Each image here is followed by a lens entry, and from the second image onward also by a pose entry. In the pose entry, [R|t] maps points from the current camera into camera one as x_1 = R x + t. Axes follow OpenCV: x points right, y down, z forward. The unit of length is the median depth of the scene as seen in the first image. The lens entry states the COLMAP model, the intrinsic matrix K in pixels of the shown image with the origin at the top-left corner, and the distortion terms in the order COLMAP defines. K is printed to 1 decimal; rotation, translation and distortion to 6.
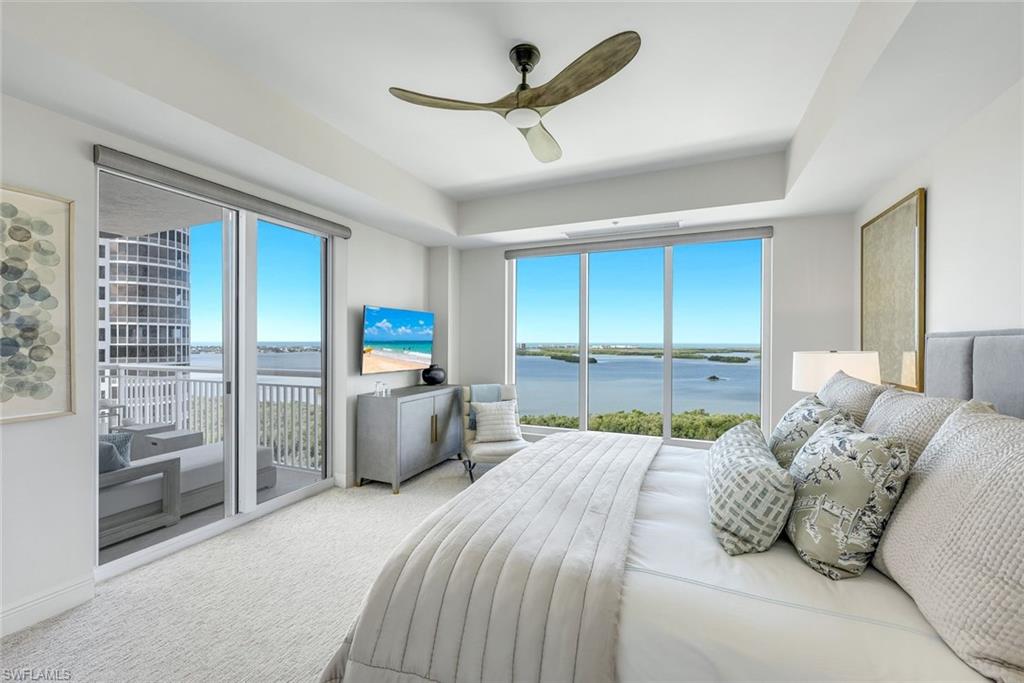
lens RADIAL K [[414.1, 0, 504.5], [0, 414.1, 342.8], [0, 0, 1]] dist [-0.002295, 0.000858]
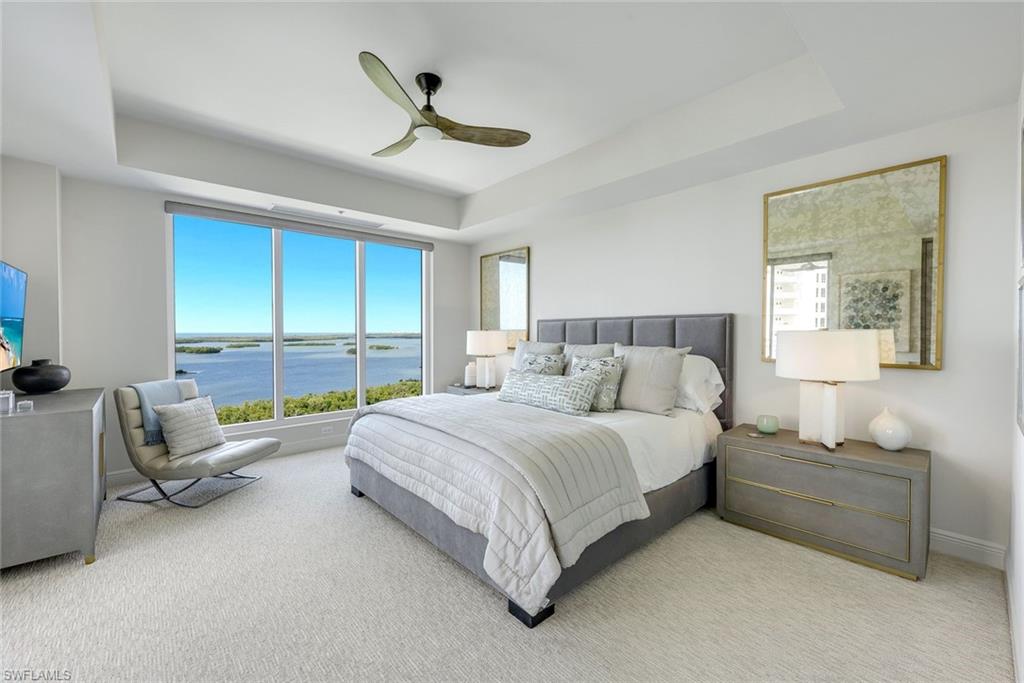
lens RADIAL K [[414.1, 0, 516.1], [0, 414.1, 339.3], [0, 0, 1]] dist [-0.002295, 0.000858]
pose [[0.409508, -0.022182, 0.912037, -0.528238], [0.005319, 0.999745, 0.021927, 0.016510], [-0.912291, -0.004128, 0.409522, 0.151505]]
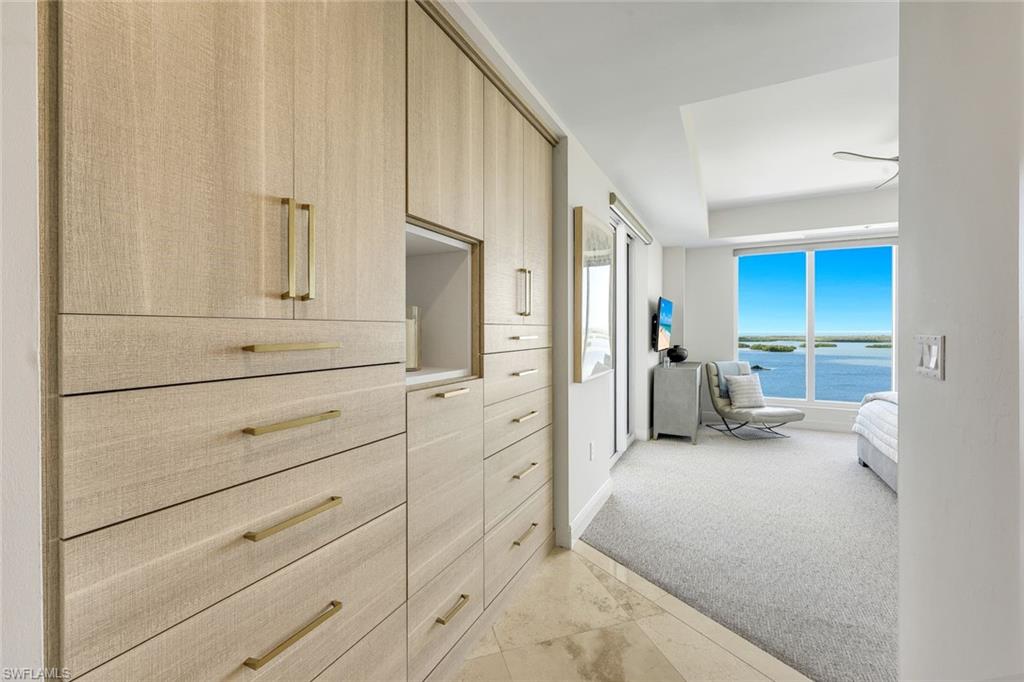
lens RADIAL K [[414.1, 0, 501.6], [0, 414.1, 328.8], [0, 0, 1]] dist [-0.002295, 0.000858]
pose [[0.996252, -0.002926, -0.086449, -0.698809], [0.002355, 0.999975, -0.006710, 0.014353], [0.086467, 0.006482, 0.996234, -0.298243]]
